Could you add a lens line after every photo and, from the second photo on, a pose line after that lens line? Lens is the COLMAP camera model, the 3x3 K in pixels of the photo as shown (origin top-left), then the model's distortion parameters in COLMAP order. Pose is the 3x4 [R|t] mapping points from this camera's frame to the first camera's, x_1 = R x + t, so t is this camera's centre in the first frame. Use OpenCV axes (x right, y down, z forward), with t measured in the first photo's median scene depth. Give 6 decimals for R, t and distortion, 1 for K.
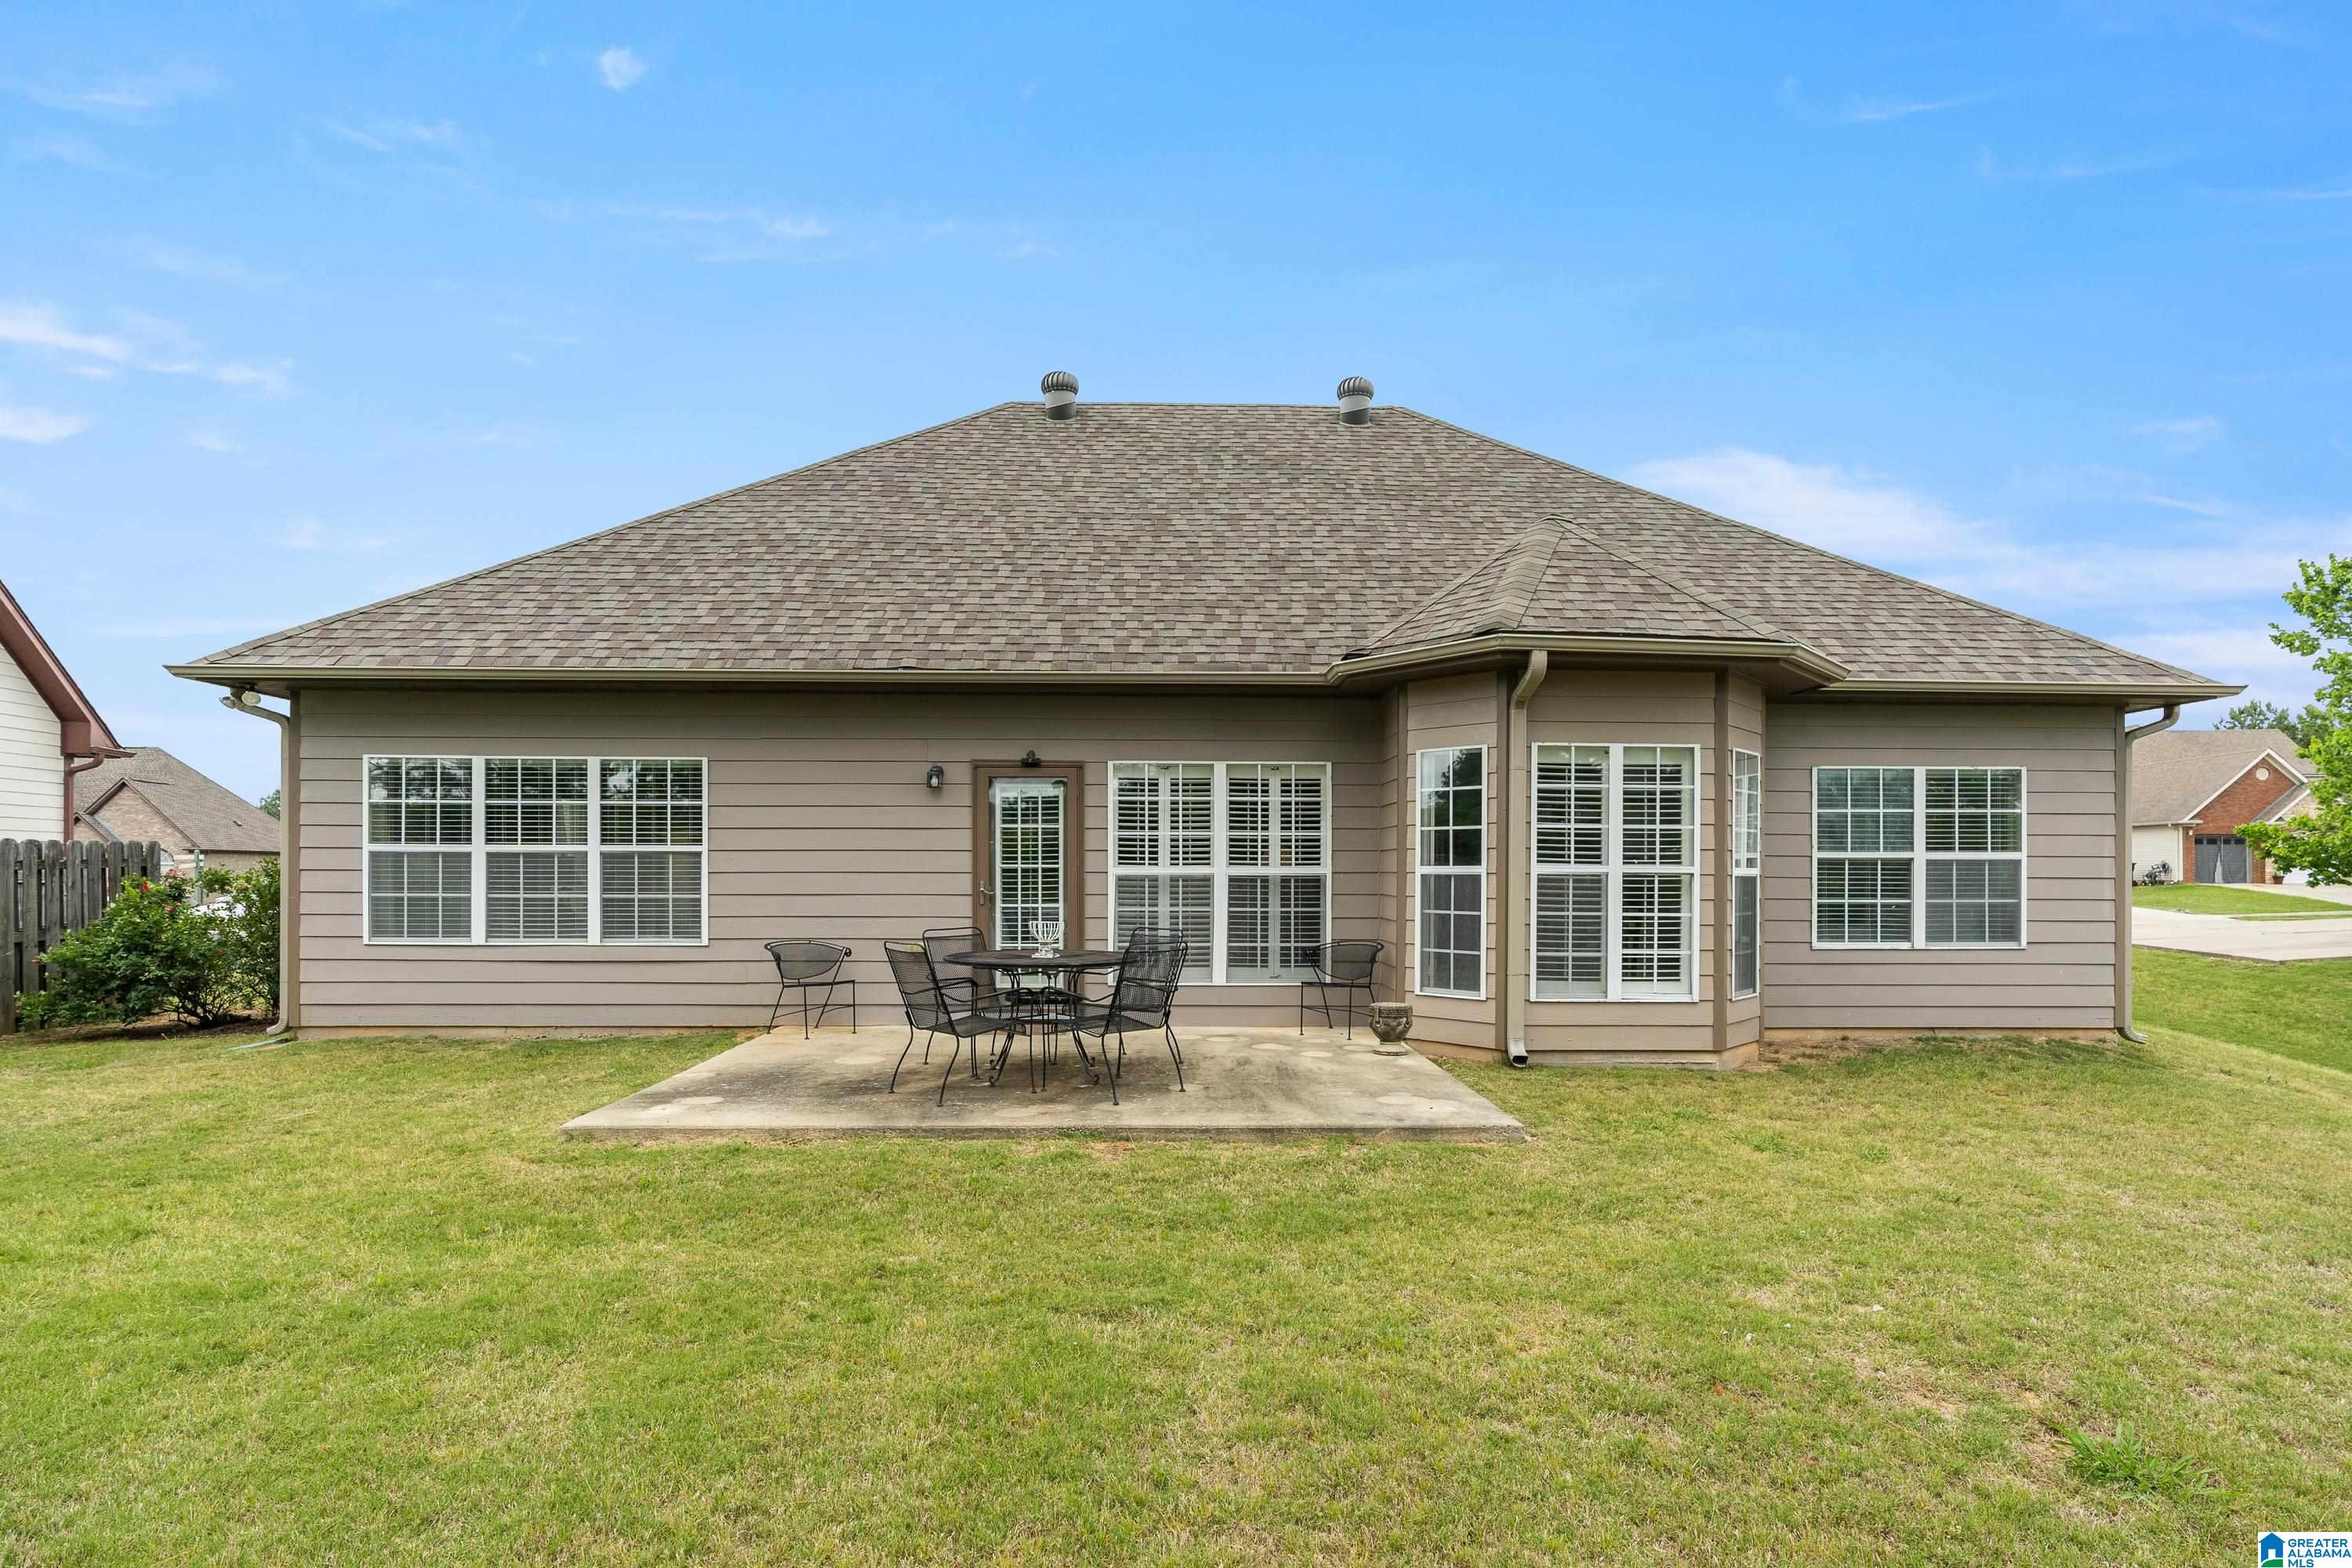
lens RADIAL K [[1198.1, 0, 1176.9], [0, 1198.1, 857.0], [0, 0, 1]] dist [-0.003197, -0.000595]
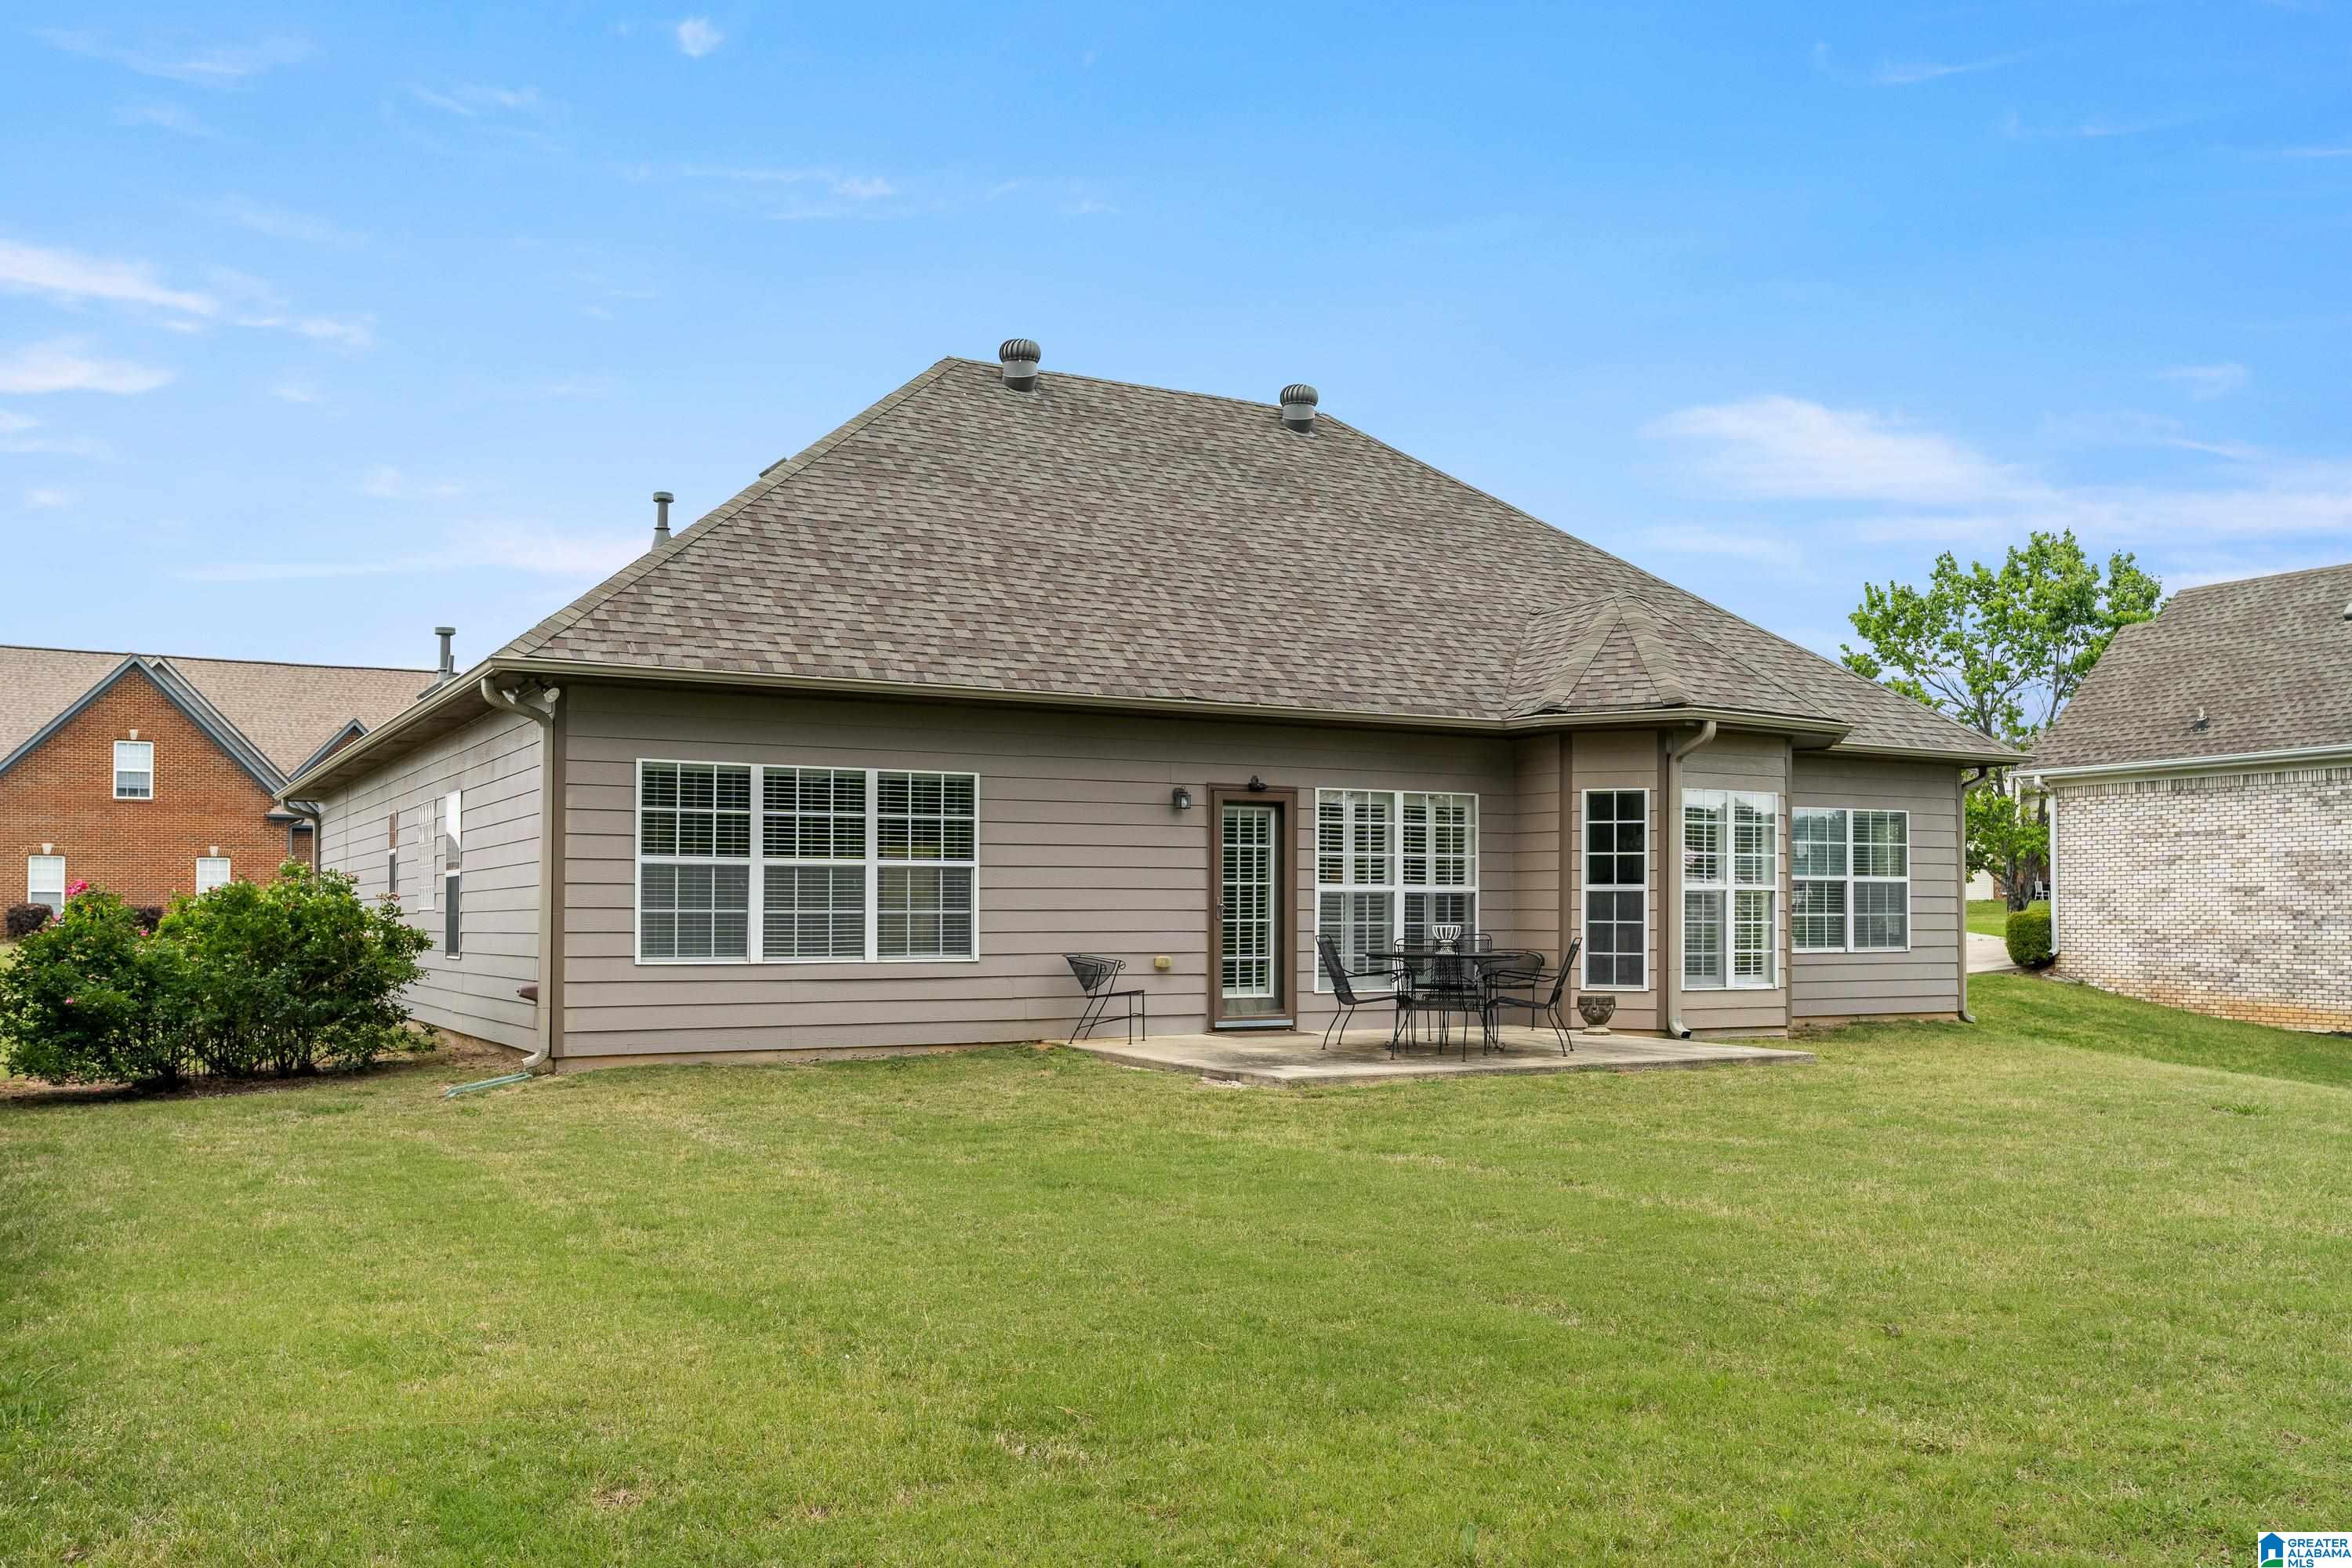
lens RADIAL K [[1970.7, 0, 1175.6], [0, 1970.7, 789.5], [0, 0, 1]] dist [-0.007577, -0.000130]
pose [[0.885157, 0.027331, 0.464490, -1.011748], [-0.005440, 0.998813, -0.048403, 0.009424], [-0.465261, 0.040318, 0.884255, -0.531762]]
